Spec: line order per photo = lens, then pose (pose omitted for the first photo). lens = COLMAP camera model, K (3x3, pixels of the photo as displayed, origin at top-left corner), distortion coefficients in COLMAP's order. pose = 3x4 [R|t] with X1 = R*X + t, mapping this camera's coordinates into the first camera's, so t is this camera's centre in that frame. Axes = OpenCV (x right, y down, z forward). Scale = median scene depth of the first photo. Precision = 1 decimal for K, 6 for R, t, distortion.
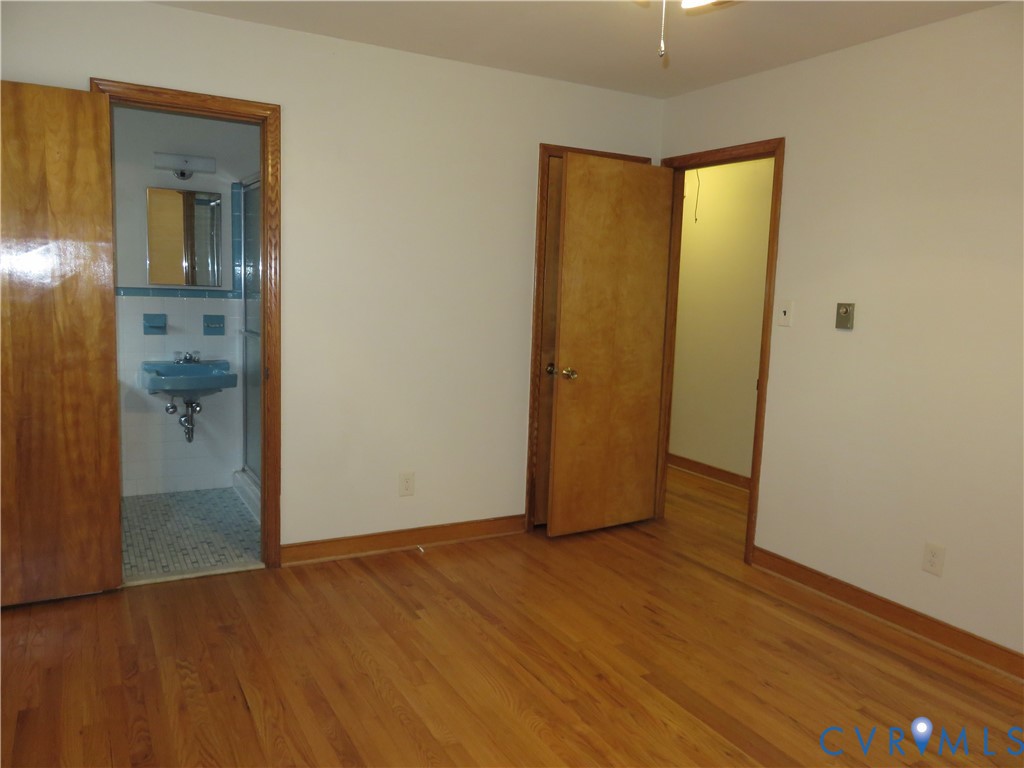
lens RADIAL K [[773.2, 0, 512.0], [0, 773.2, 384.0], [0, 0, 1]] dist [0.005140, 0.000758]
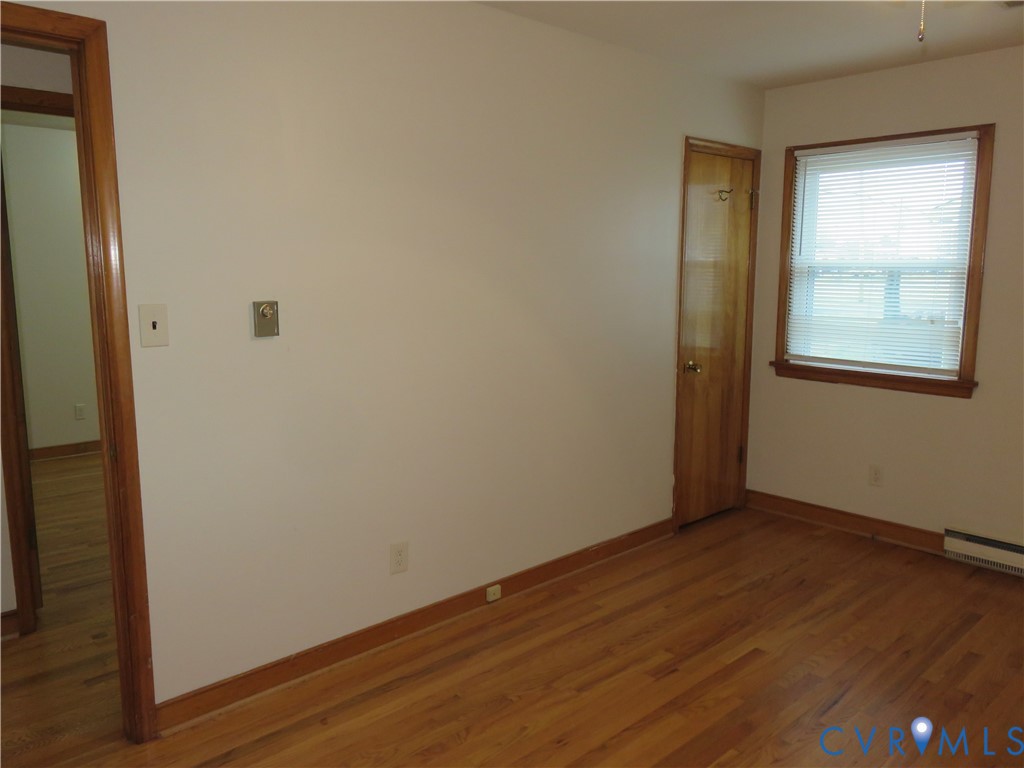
lens RADIAL K [[773.2, 0, 512.0], [0, 773.2, 384.0], [0, 0, 1]] dist [0.005140, 0.000758]
pose [[-0.239282, -0.182493, 0.953646, -0.382081], [0.110707, 0.970645, 0.213524, -0.180092], [-0.964618, 0.156667, -0.212054, 1.073375]]
